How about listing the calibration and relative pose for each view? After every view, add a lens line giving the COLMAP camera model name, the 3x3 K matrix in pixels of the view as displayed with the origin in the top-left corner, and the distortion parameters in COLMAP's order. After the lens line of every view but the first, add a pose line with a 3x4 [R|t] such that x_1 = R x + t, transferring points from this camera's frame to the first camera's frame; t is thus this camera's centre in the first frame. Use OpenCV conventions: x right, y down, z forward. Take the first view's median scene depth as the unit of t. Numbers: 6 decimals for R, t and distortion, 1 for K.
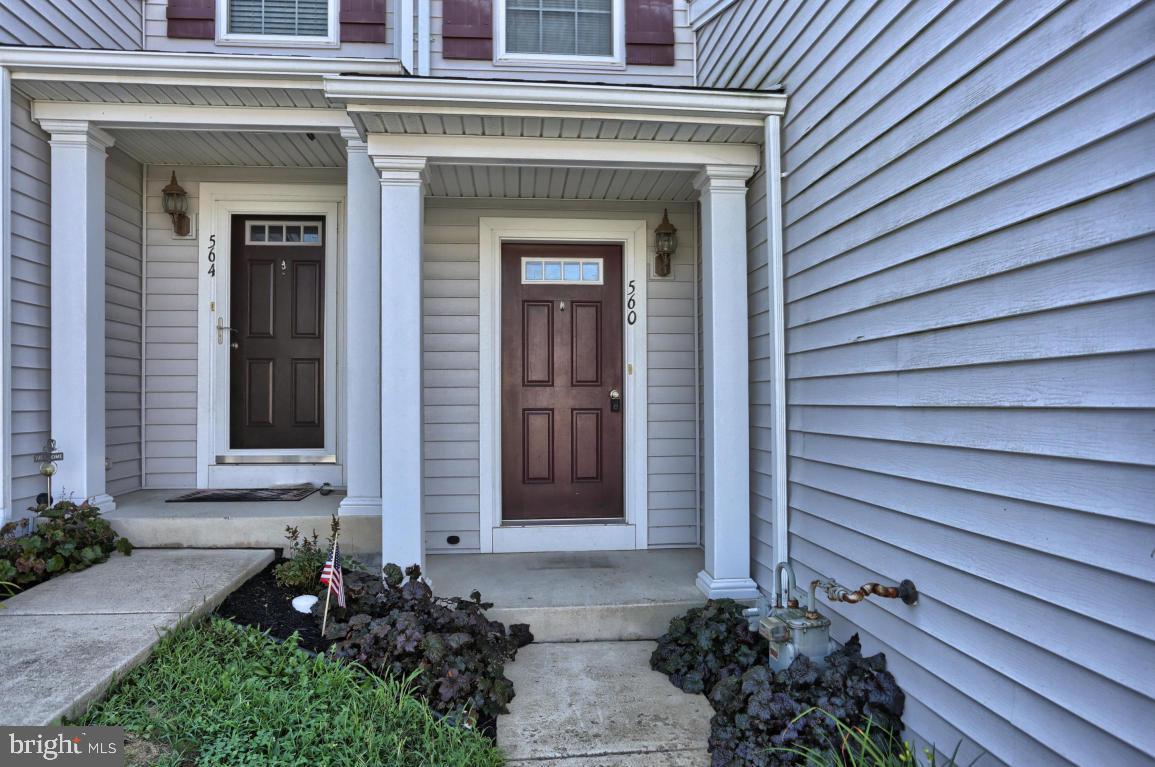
lens RADIAL K [[788.2, 0, 577.5], [0, 788.2, 383.5], [0, 0, 1]] dist [0.003868, 0.002224]
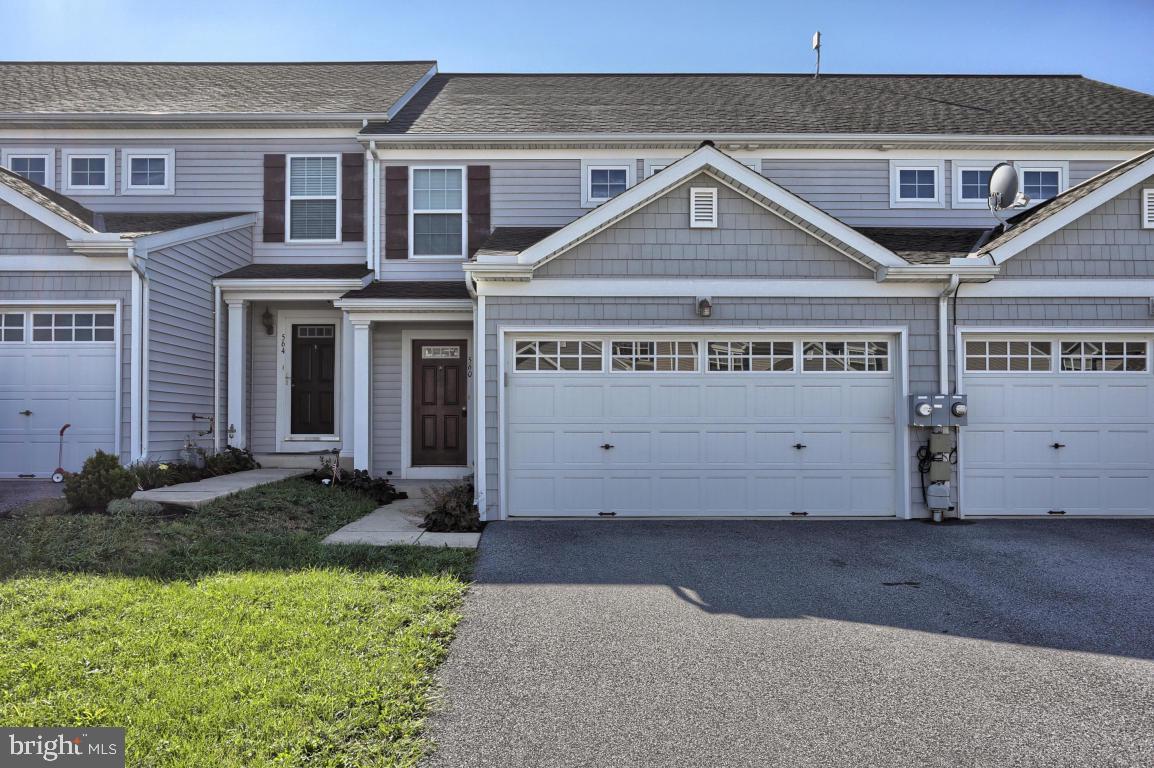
lens RADIAL K [[1001.5, 0, 575.9], [0, 1001.5, 412.0], [0, 0, 1]] dist [-0.005846, -0.002969]
pose [[0.996506, 0.002763, -0.083481, 0.587898], [-0.002490, 0.999991, 0.003383, 0.012568], [0.083490, -0.003163, 0.996504, -1.736525]]
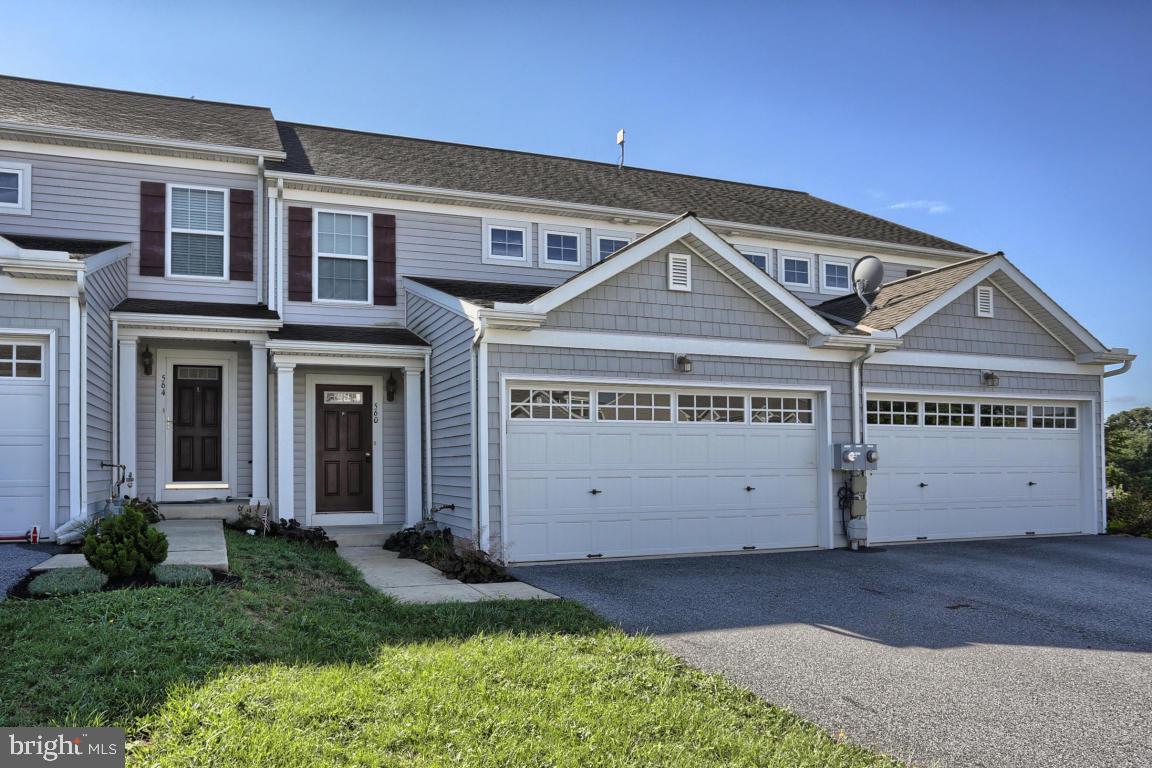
lens RADIAL K [[866.6, 0, 575.8], [0, 866.6, 455.7], [0, 0, 1]] dist [-0.074207, 0.048513]
pose [[0.955874, 0.001635, 0.293772, -0.104675], [-0.003386, 0.999979, 0.005450, 0.001909], [-0.293757, -0.006204, 0.955860, -1.458452]]
